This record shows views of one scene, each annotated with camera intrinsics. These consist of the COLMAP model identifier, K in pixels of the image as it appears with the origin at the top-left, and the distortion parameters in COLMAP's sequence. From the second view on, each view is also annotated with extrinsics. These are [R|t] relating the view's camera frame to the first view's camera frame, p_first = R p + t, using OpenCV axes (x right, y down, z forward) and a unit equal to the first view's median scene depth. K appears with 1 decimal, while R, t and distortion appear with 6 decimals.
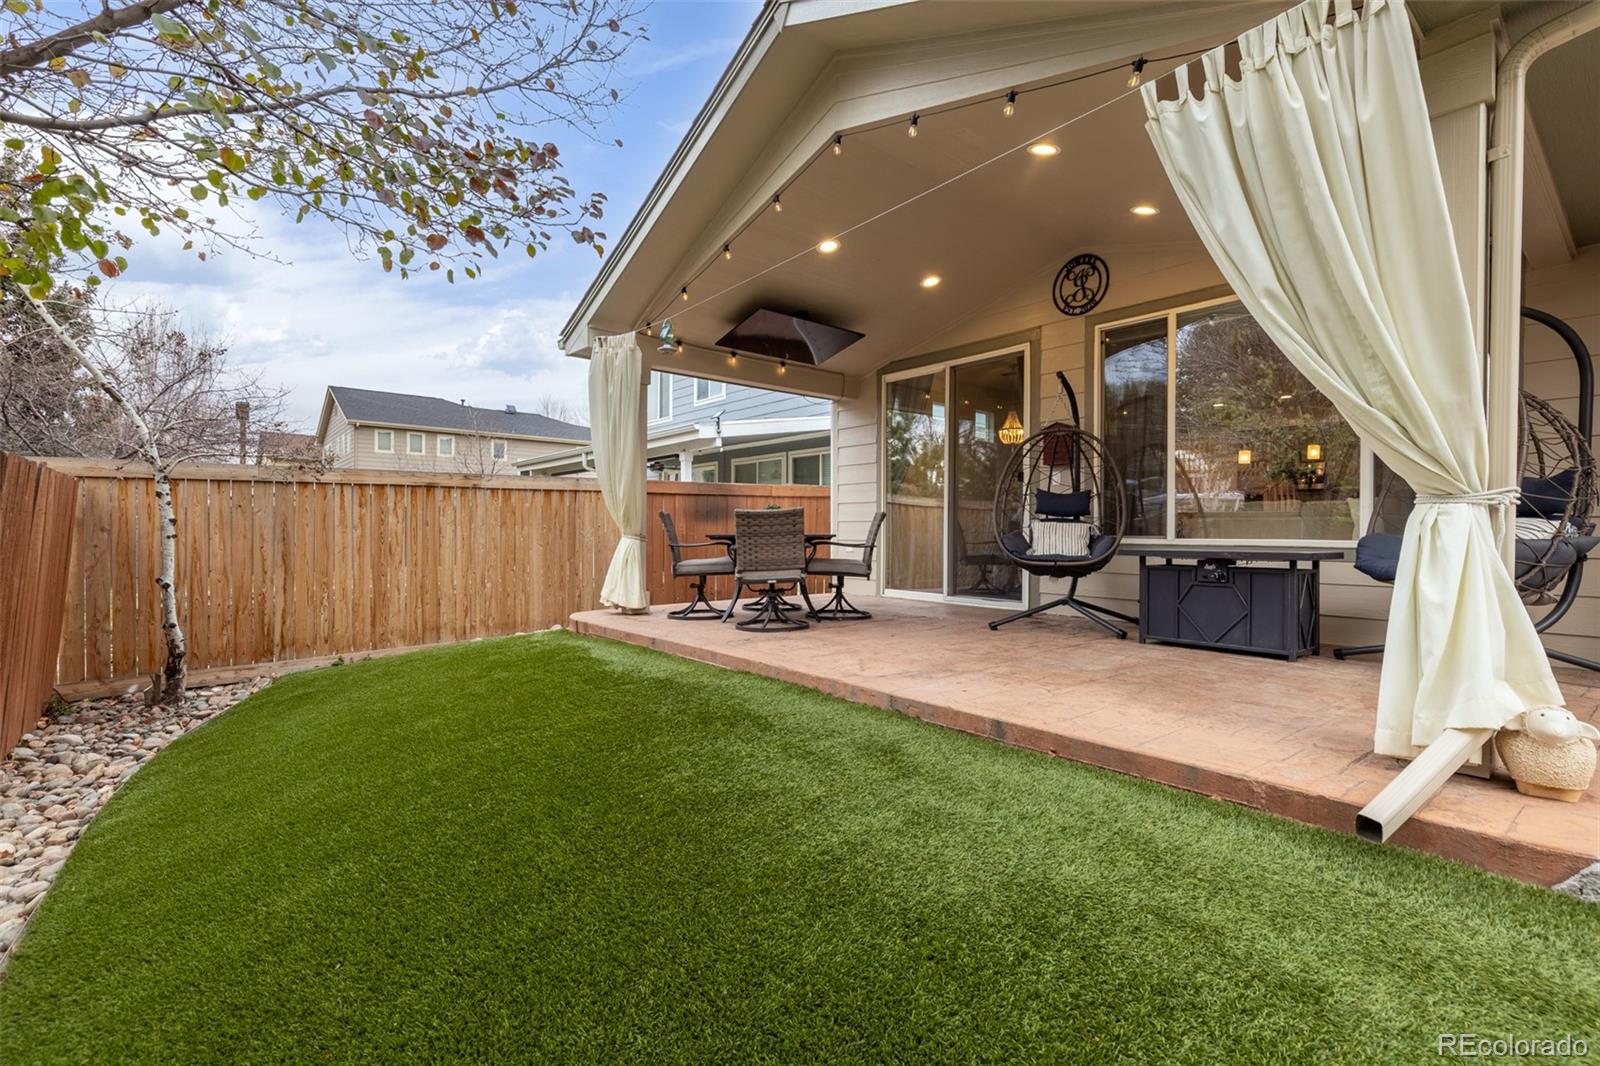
lens RADIAL K [[719.9, 0, 800.0], [0, 719.9, 533.0], [0, 0, 1]] dist [-0.001586, -0.000387]
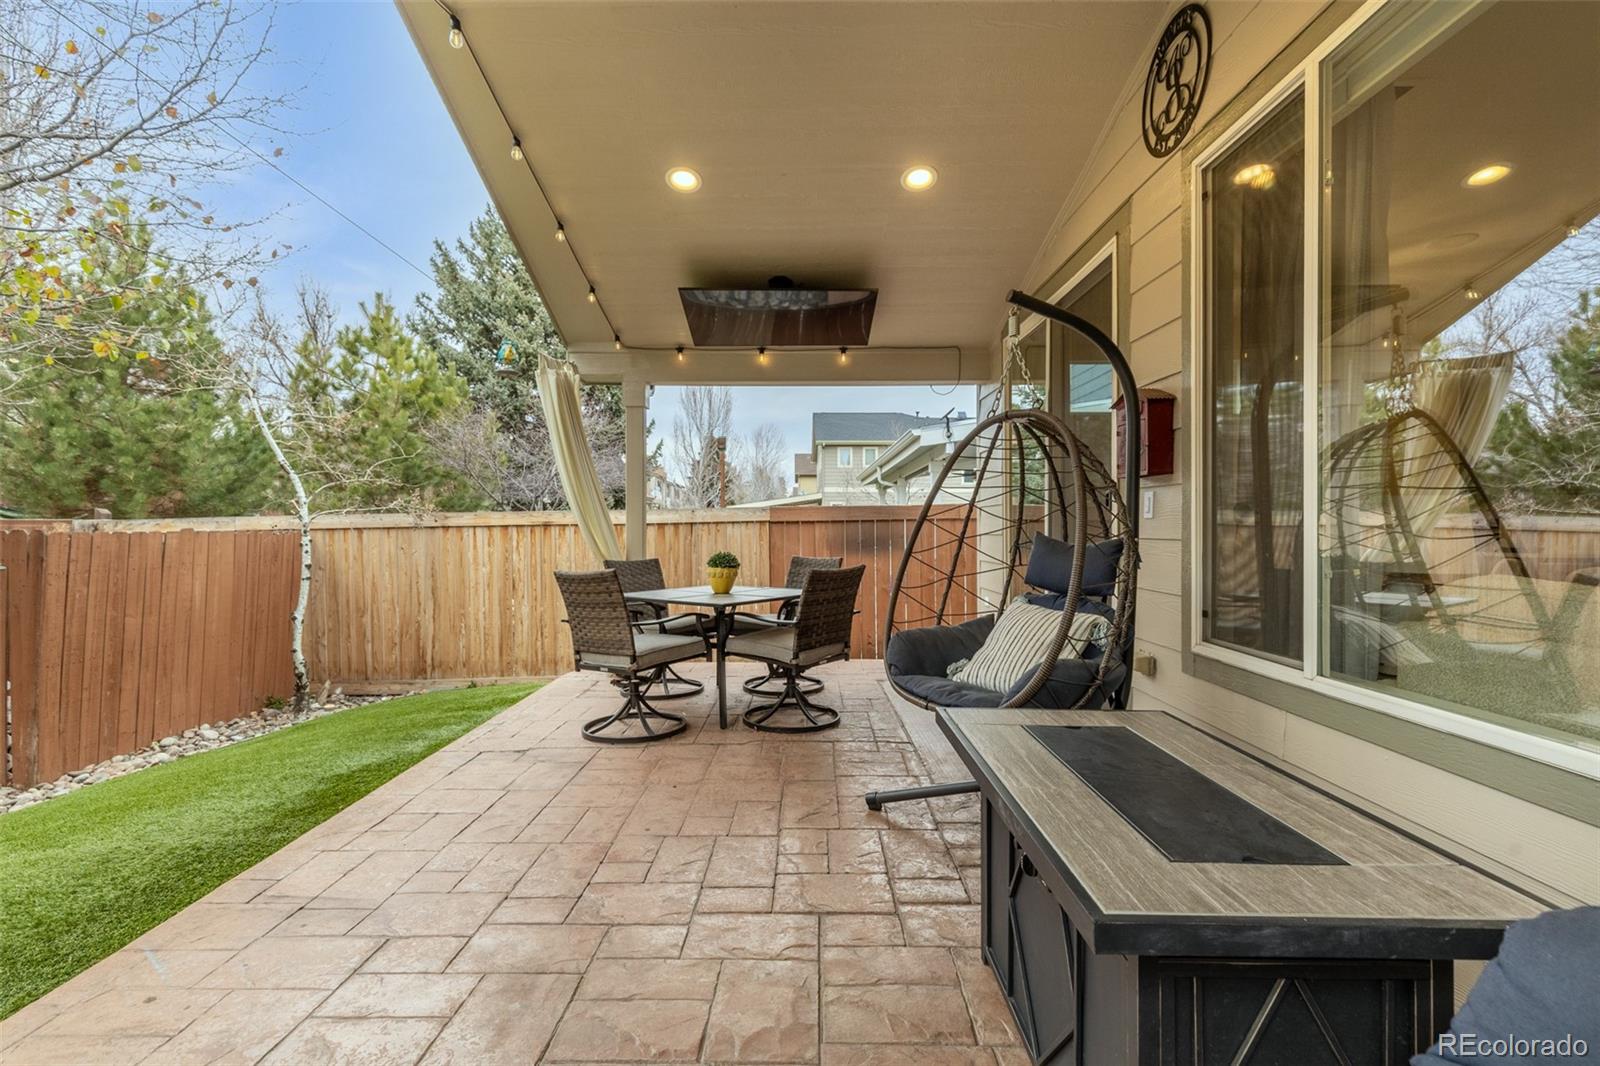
lens RADIAL K [[719.9, 0, 800.0], [0, 719.9, 533.0], [0, 0, 1]] dist [-0.001586, -0.000387]
pose [[0.767305, -0.002374, -0.641278, 0.485372], [0.004693, 0.999987, 0.001912, -0.059436], [0.641265, -0.004476, 0.767306, 0.482179]]
